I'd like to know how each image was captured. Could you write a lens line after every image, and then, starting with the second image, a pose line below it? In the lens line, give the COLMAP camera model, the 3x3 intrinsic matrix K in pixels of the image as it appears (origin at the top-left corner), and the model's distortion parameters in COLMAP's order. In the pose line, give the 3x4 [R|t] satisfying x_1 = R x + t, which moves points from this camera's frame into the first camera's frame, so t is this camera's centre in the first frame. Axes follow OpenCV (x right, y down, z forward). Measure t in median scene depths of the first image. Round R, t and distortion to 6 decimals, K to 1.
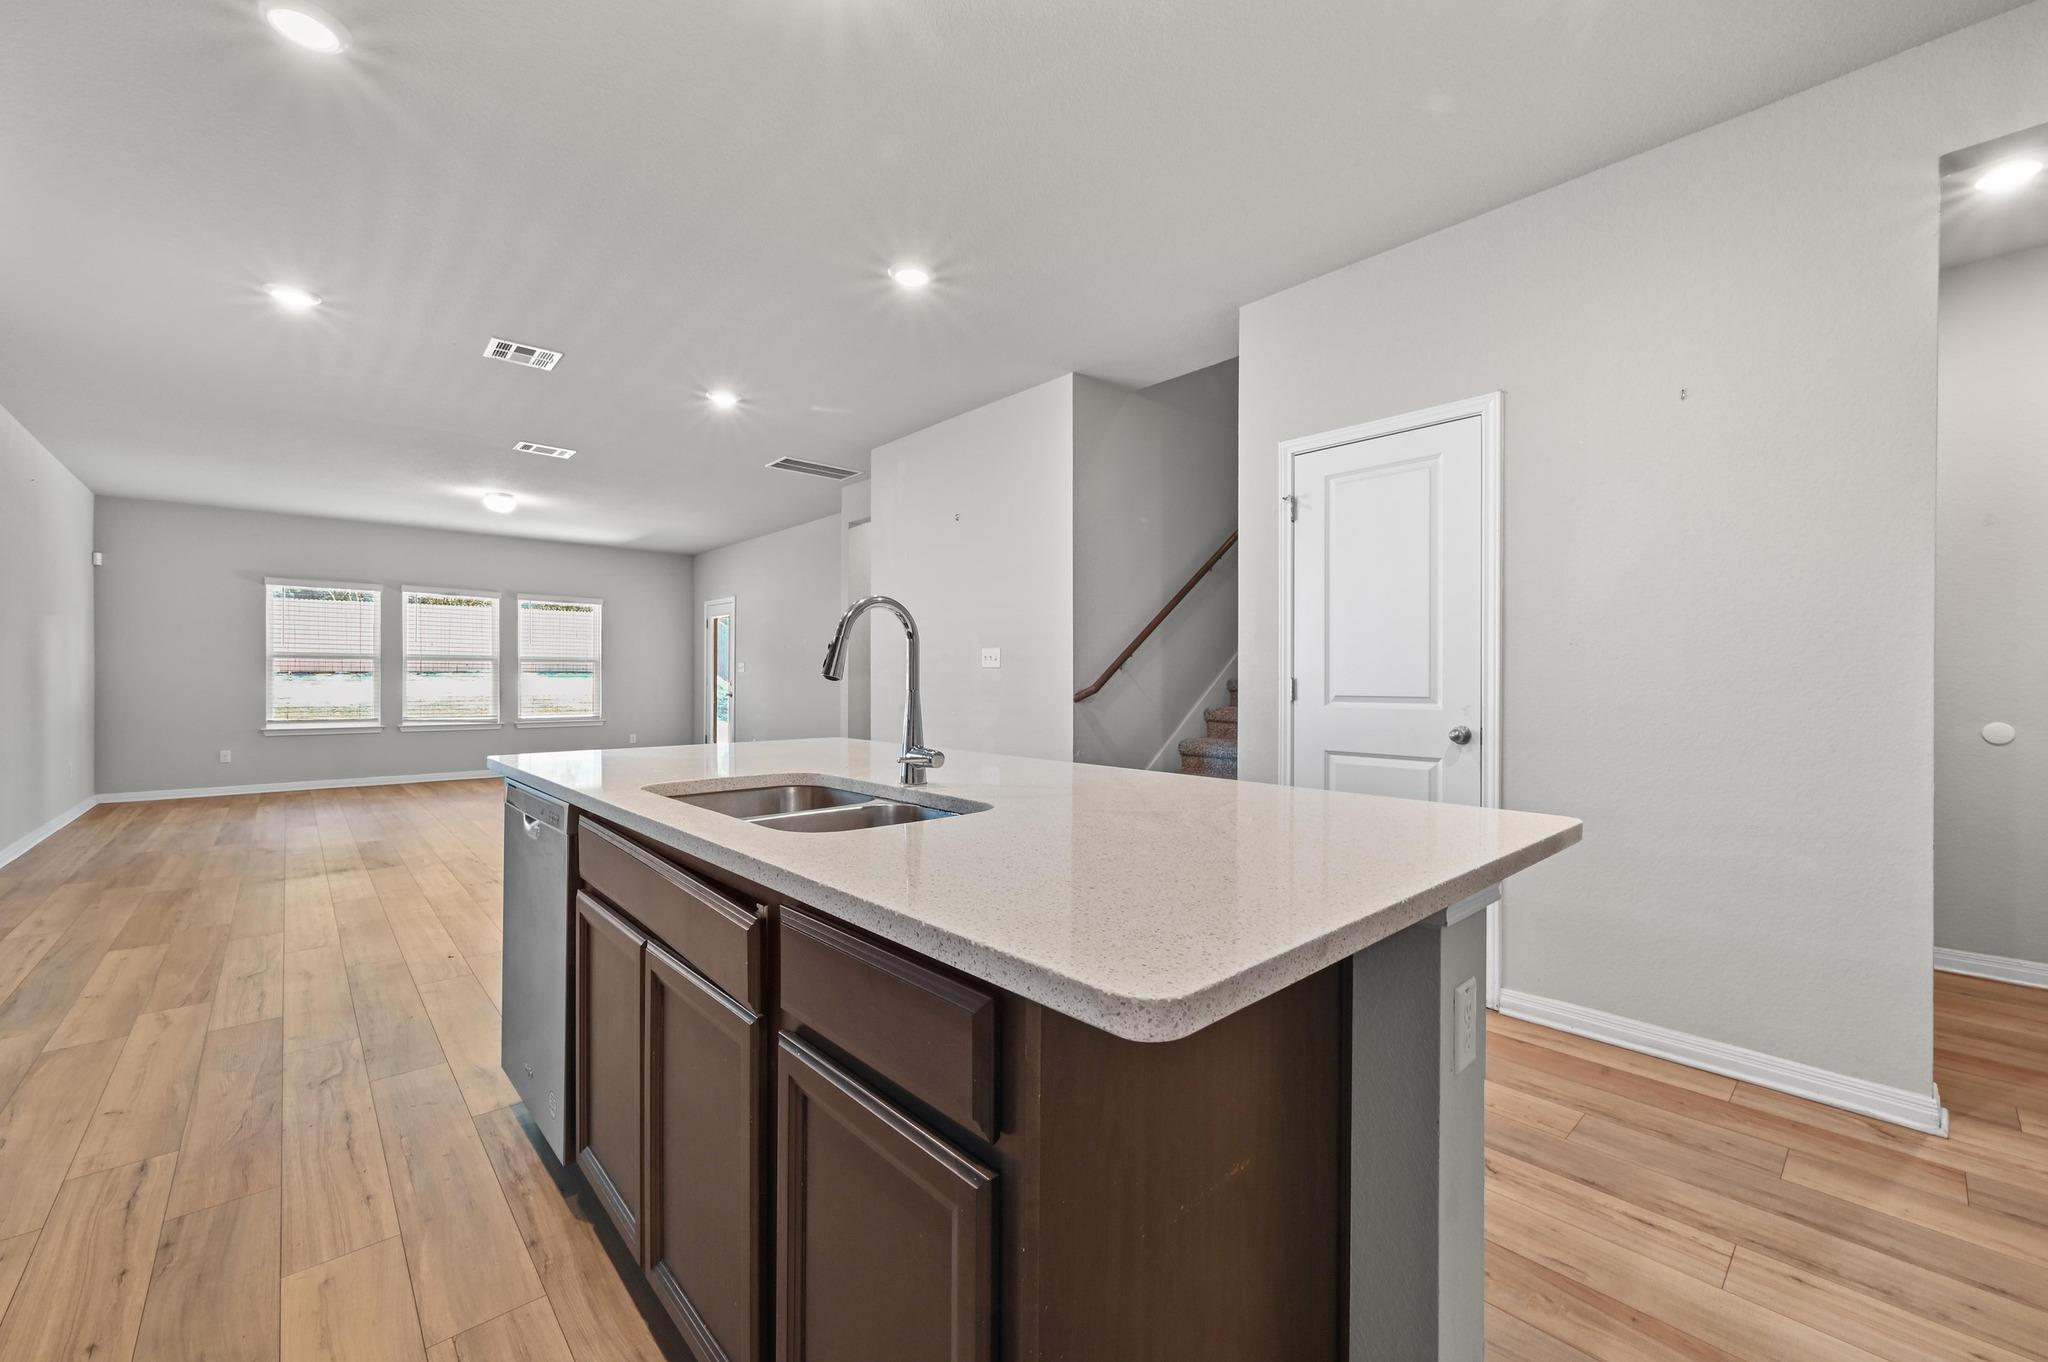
lens RADIAL K [[808.7, 0, 1024.2], [0, 808.7, 684.6], [0, 0, 1]] dist [-0.001542, 0.000656]
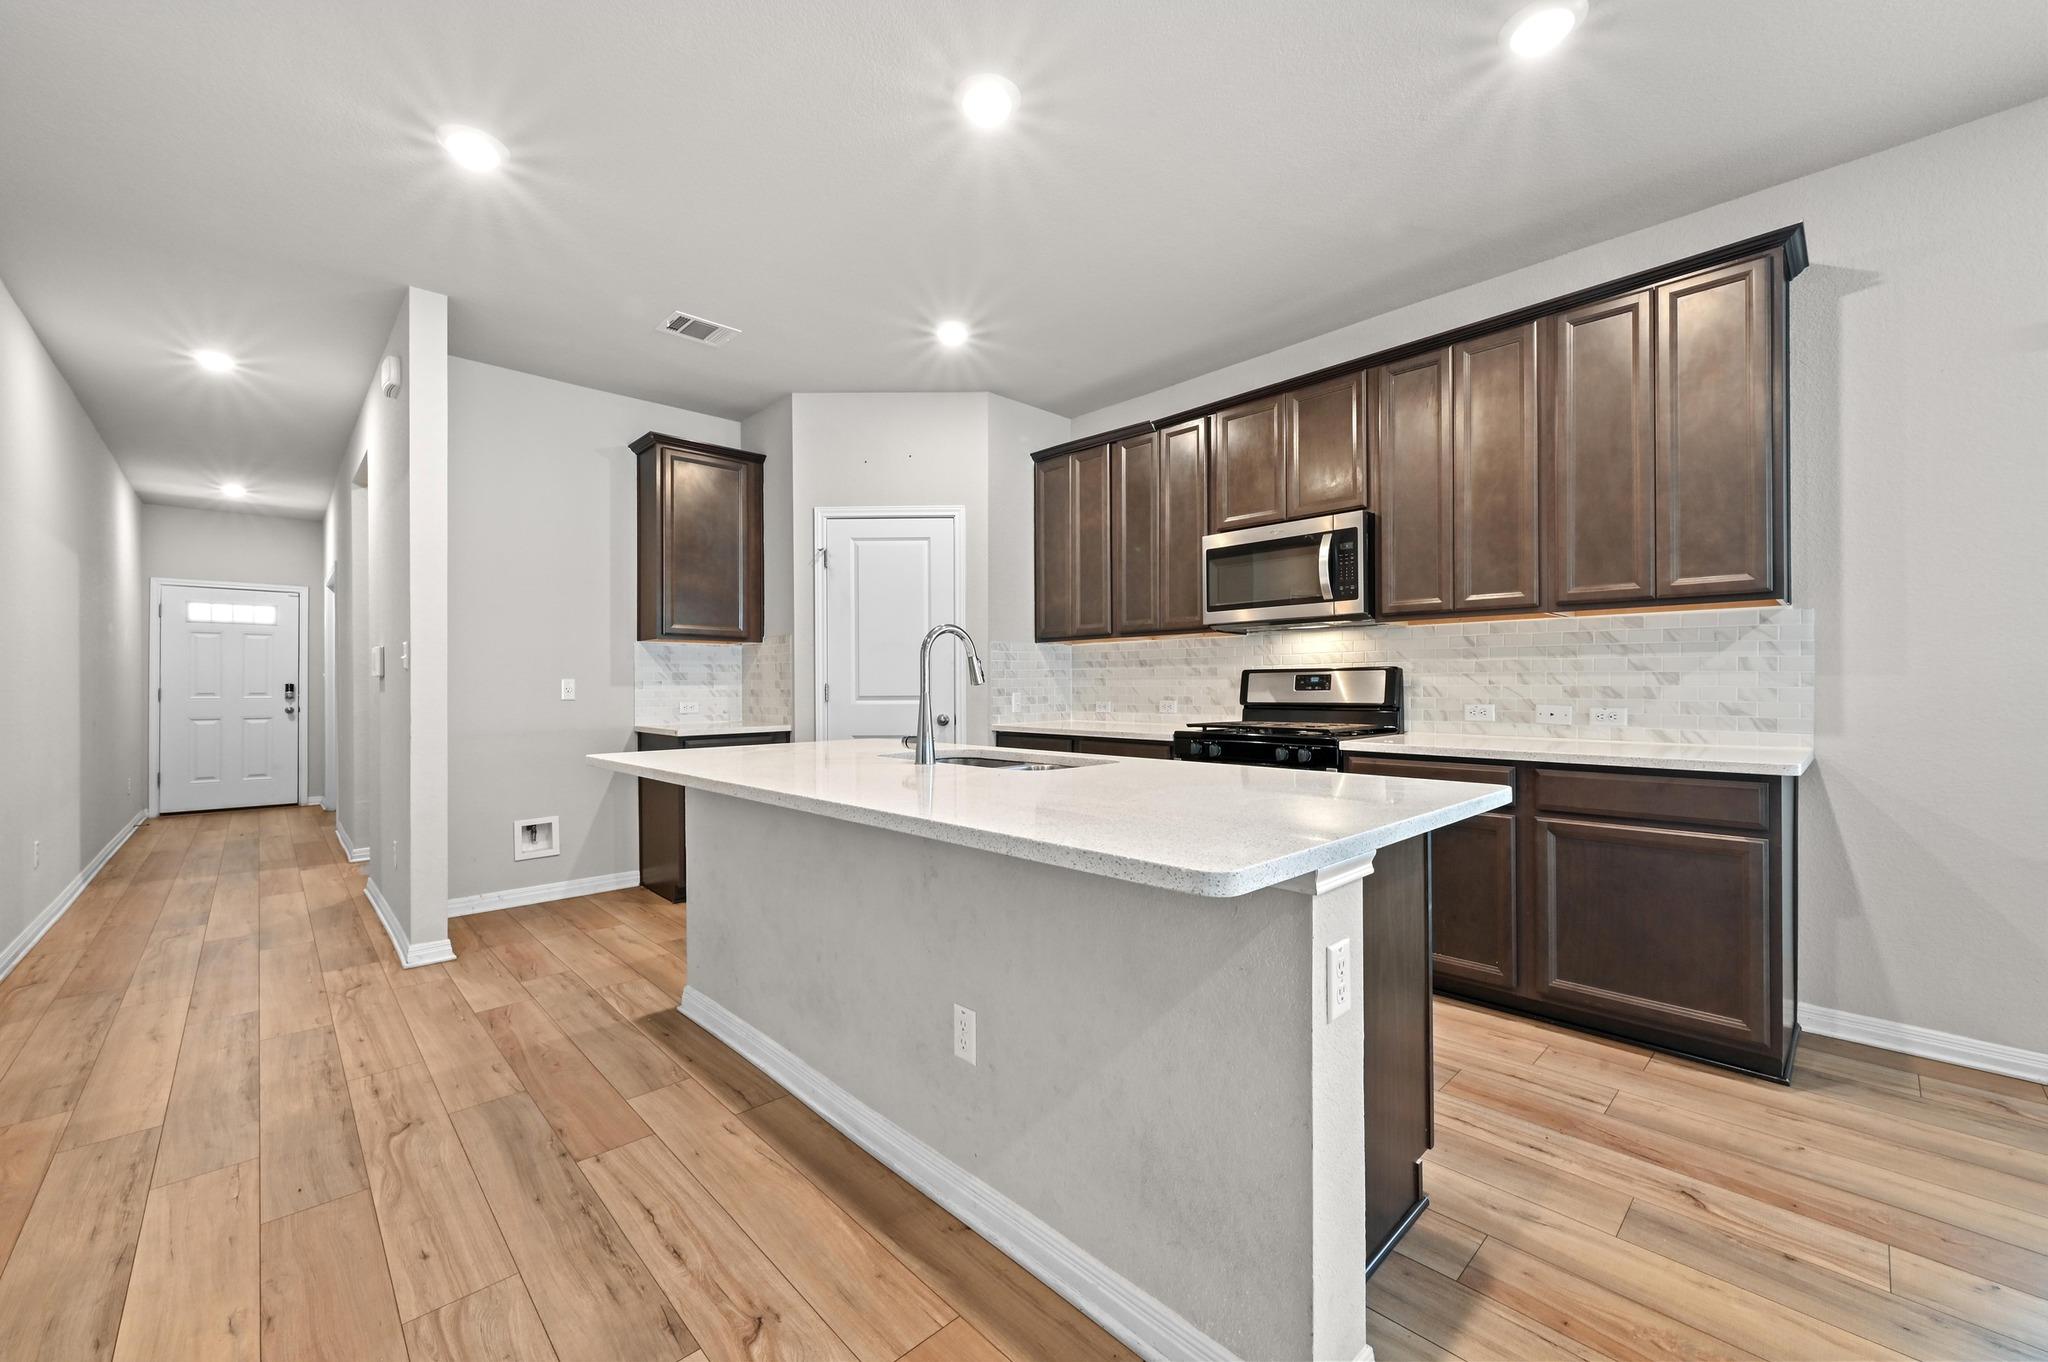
lens RADIAL K [[808.7, 0, 1031.1], [0, 808.7, 684.8], [0, 0, 1]] dist [-0.001542, 0.000656]
pose [[-0.999658, 0.002980, -0.025981, -0.066183], [0.002782, 0.999967, 0.007642, -0.003350], [0.026003, 0.007567, -0.999633, 0.557858]]
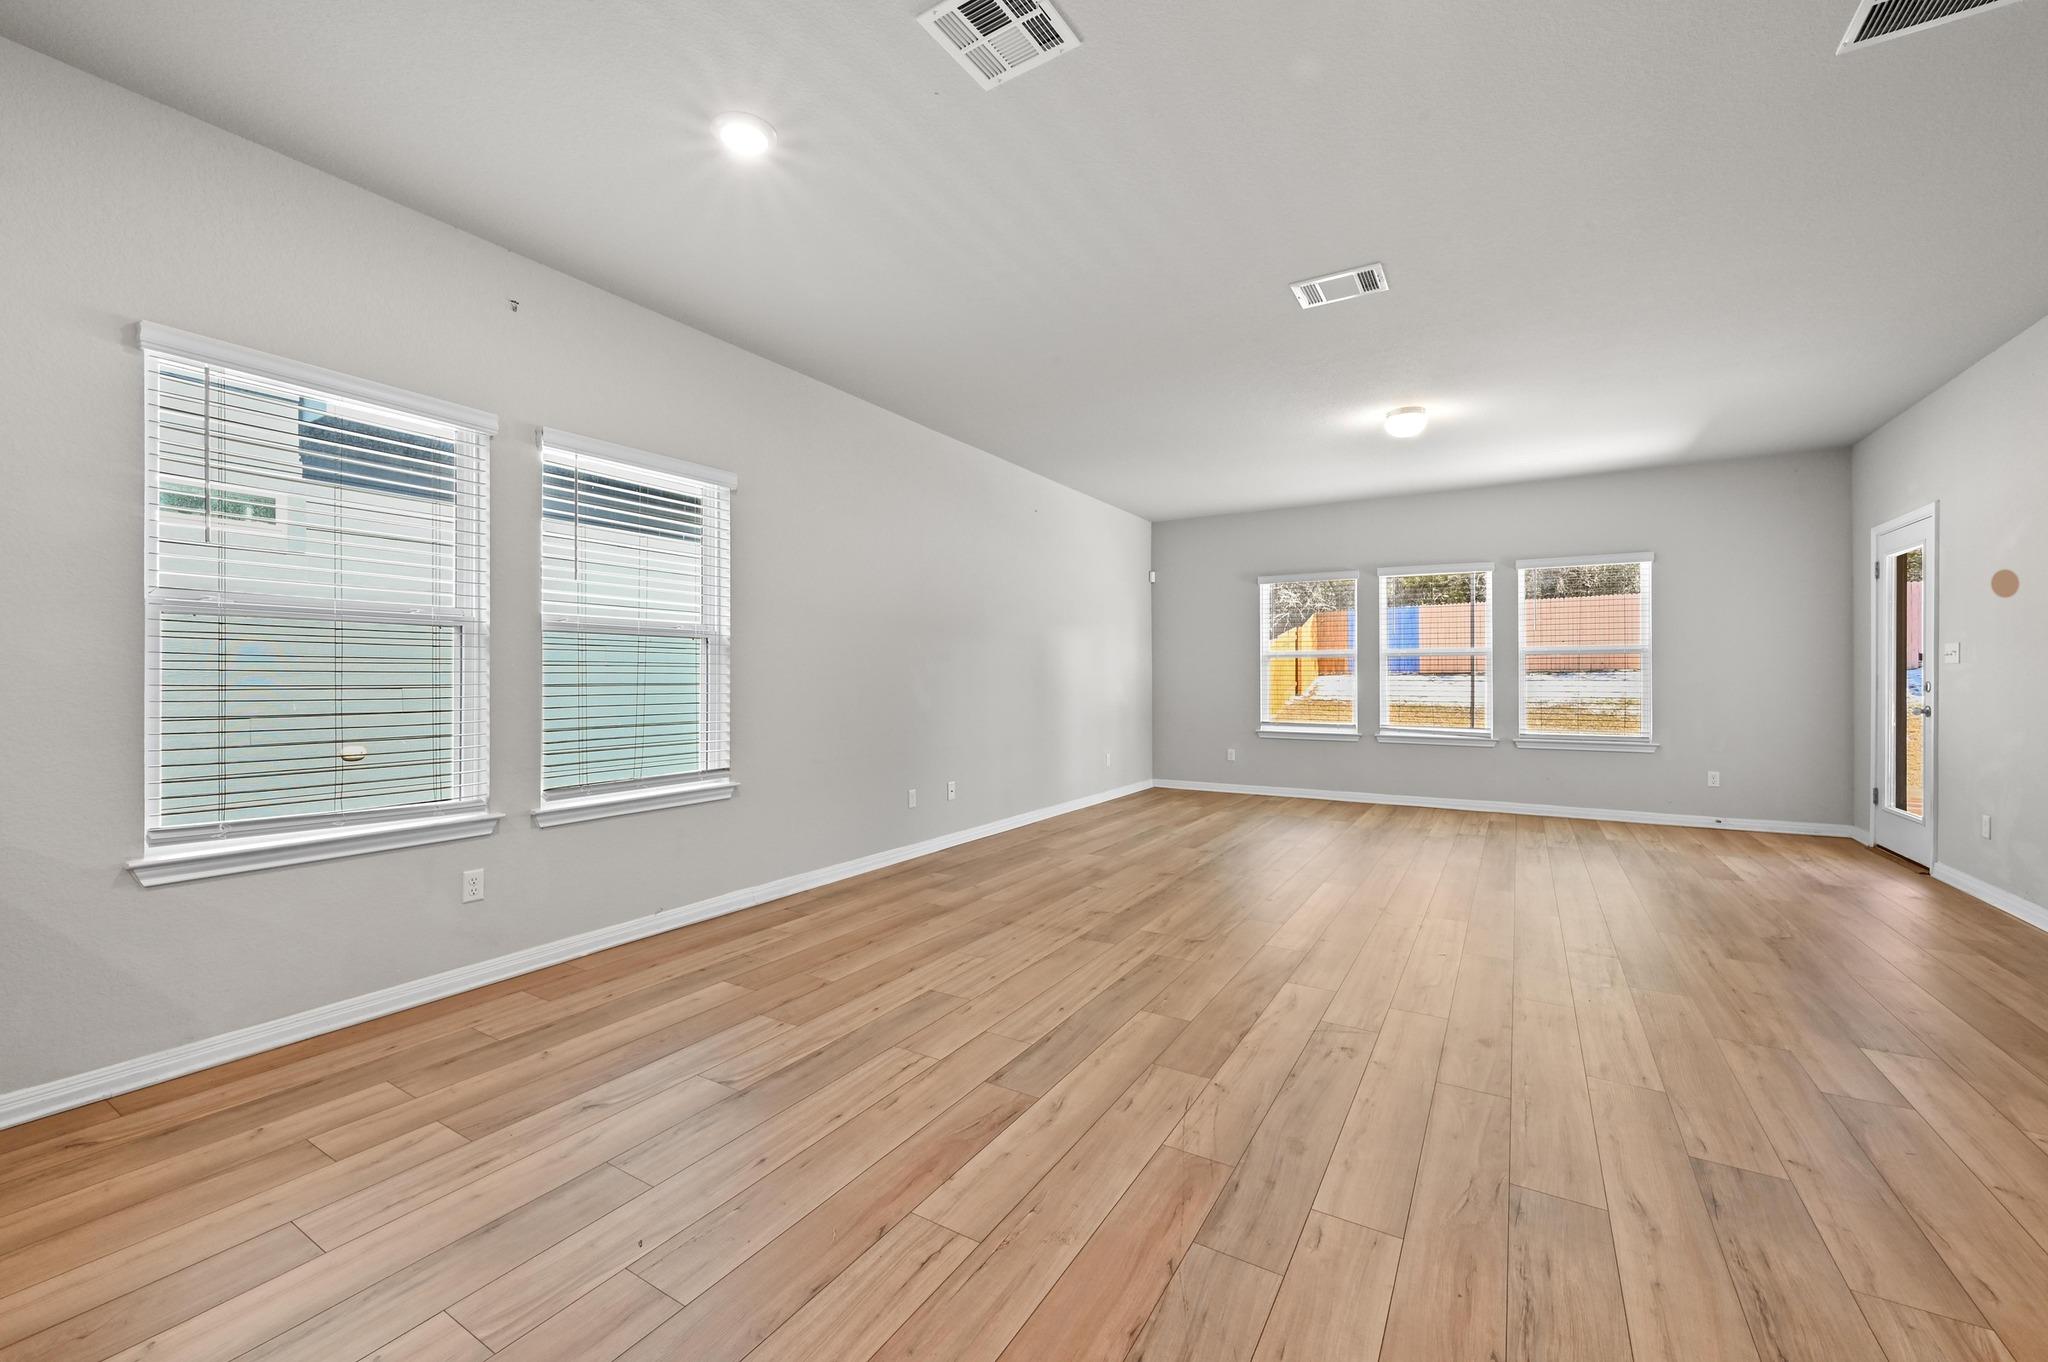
lens RADIAL K [[808.7, 0, 1022.4], [0, 808.7, 676.3], [0, 0, 1]] dist [-0.001542, 0.000656]
pose [[0.278645, -0.006734, -0.960371, -0.078707], [-0.004060, 0.999958, -0.008190, -0.002303], [0.960386, 0.006181, 0.278606, 0.499254]]
